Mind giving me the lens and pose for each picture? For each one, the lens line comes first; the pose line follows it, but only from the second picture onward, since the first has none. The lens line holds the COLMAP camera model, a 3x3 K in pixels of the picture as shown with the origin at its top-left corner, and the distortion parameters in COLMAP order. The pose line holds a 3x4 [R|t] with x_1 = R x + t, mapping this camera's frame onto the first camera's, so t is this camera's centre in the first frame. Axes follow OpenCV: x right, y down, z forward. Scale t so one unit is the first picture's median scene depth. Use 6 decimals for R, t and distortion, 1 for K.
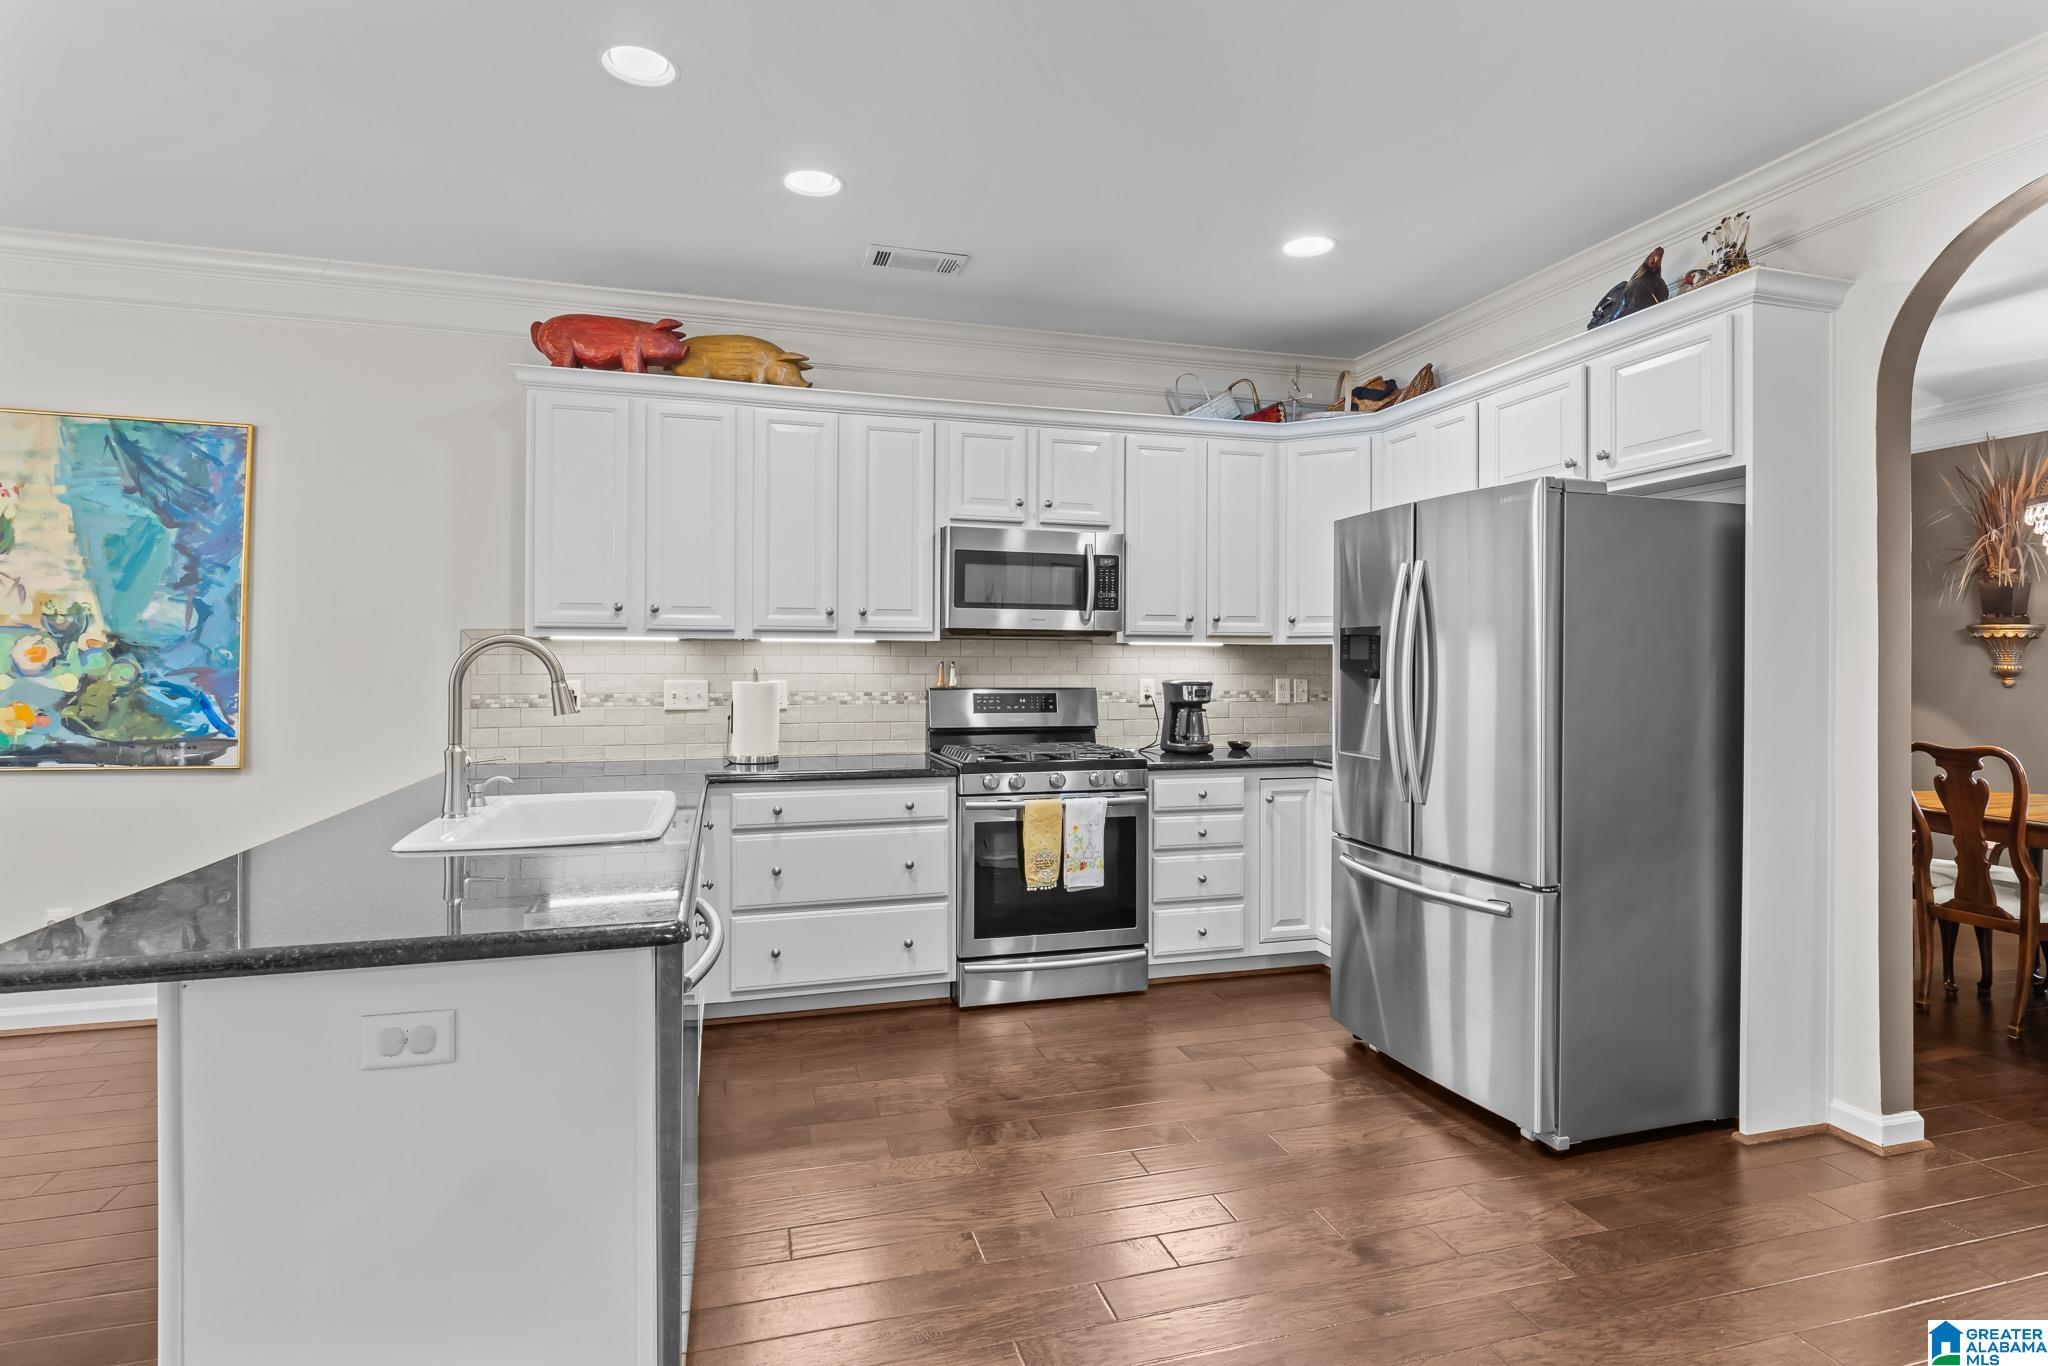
lens RADIAL K [[1008.6, 0, 1021.3], [0, 1008.6, 662.9], [0, 0, 1]] dist [-0.000920, 0.000206]
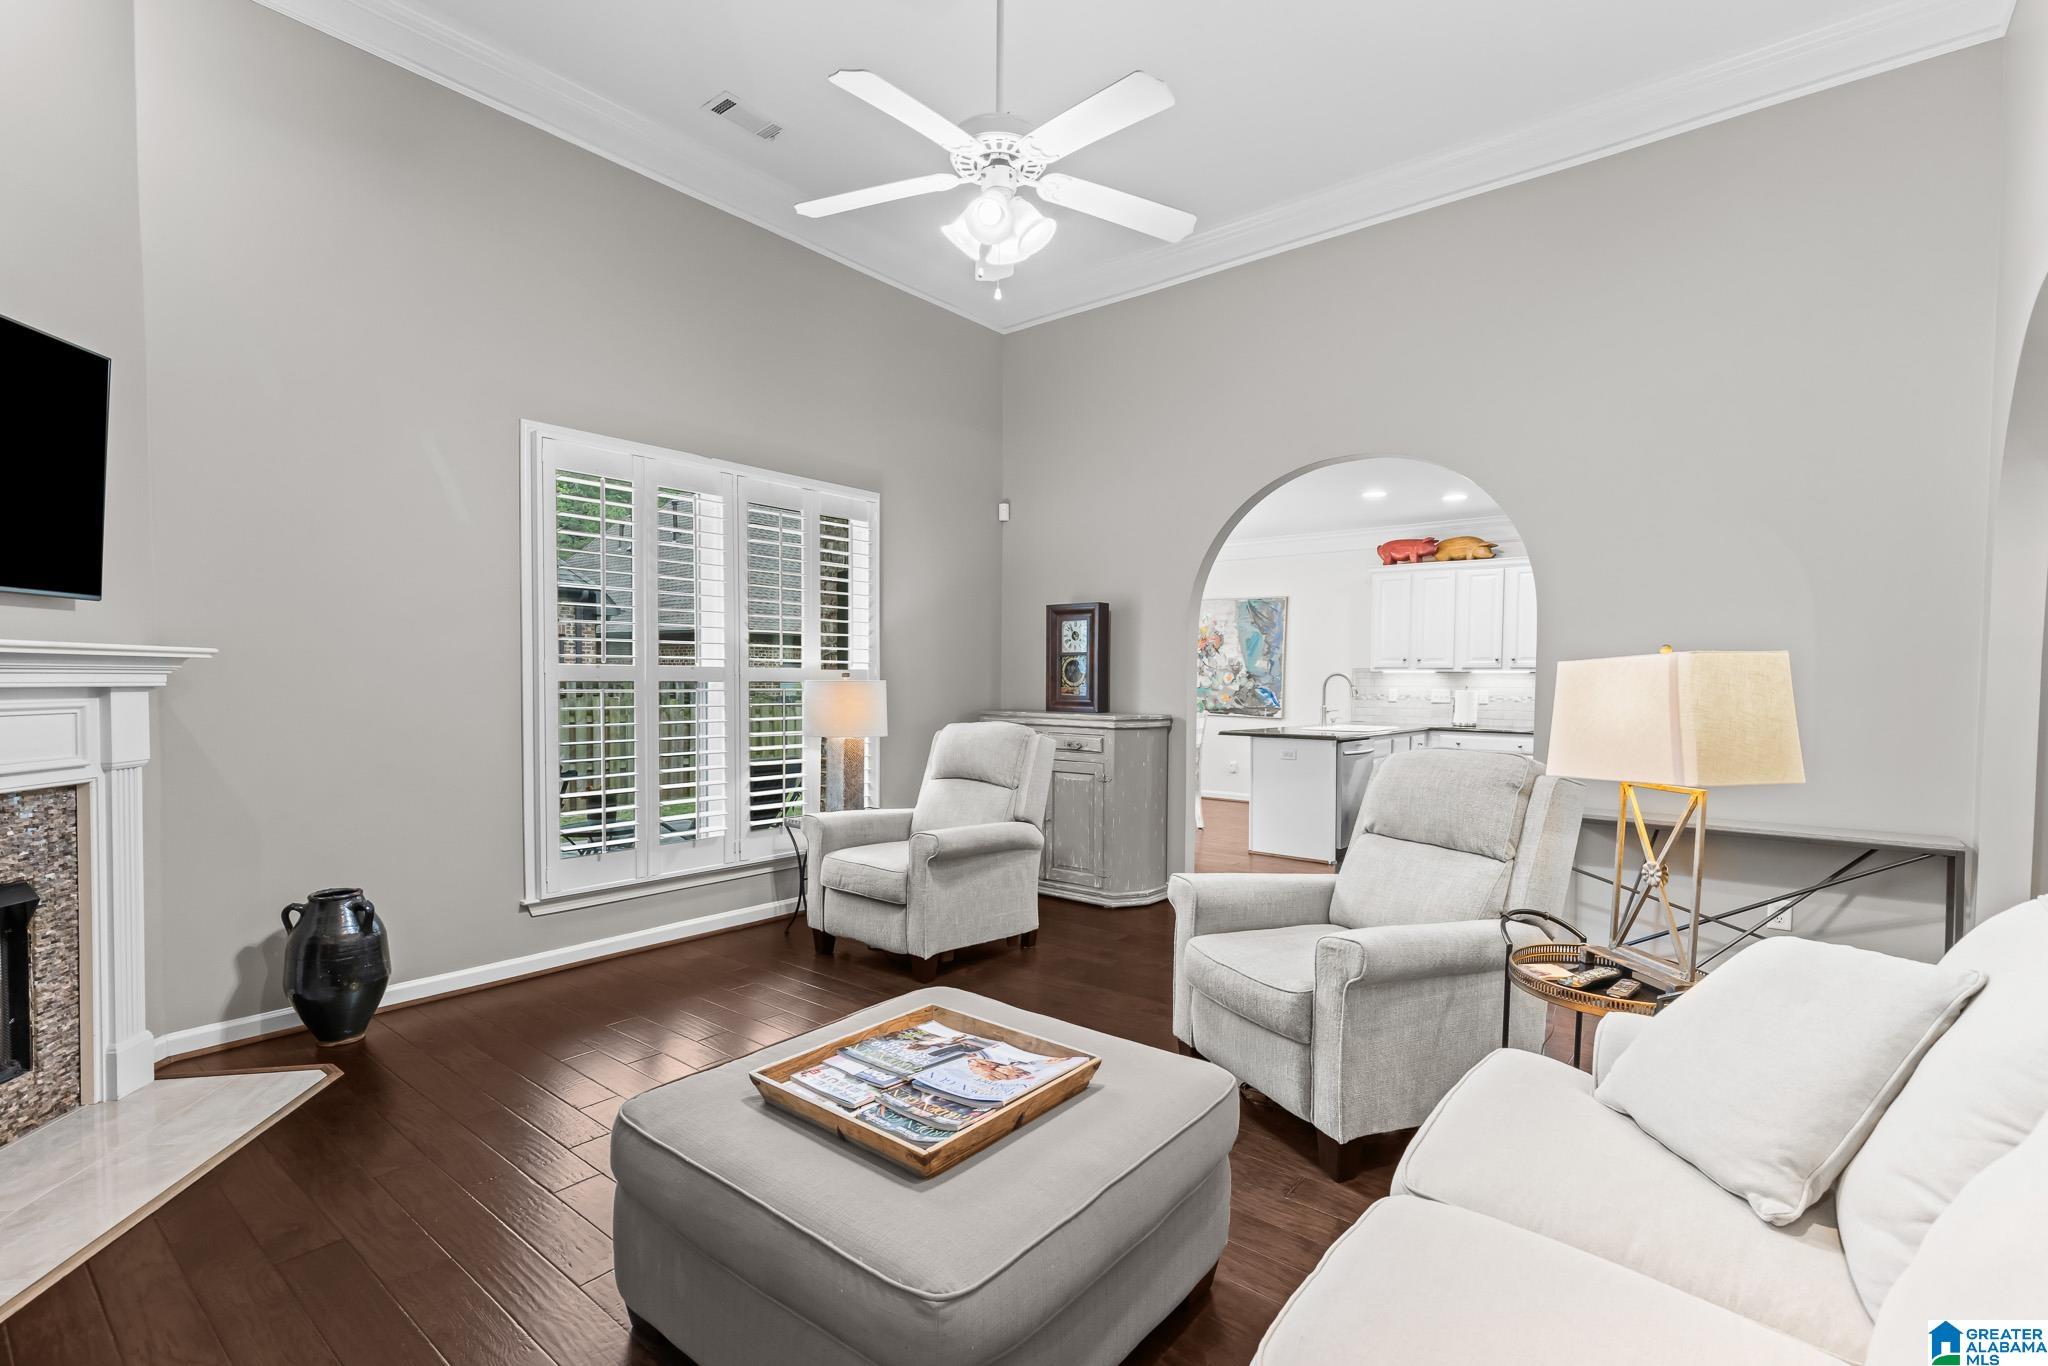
lens RADIAL K [[955.5, 0, 995.5], [0, 955.5, 707.2], [0, 0, 1]] dist [0.000756, 0.000052]
pose [[0.548697, 0.026308, -0.835607, 1.017784], [-0.006000, 0.999603, 0.027531, 0.003673], [0.835999, -0.010093, 0.548637, -1.135470]]
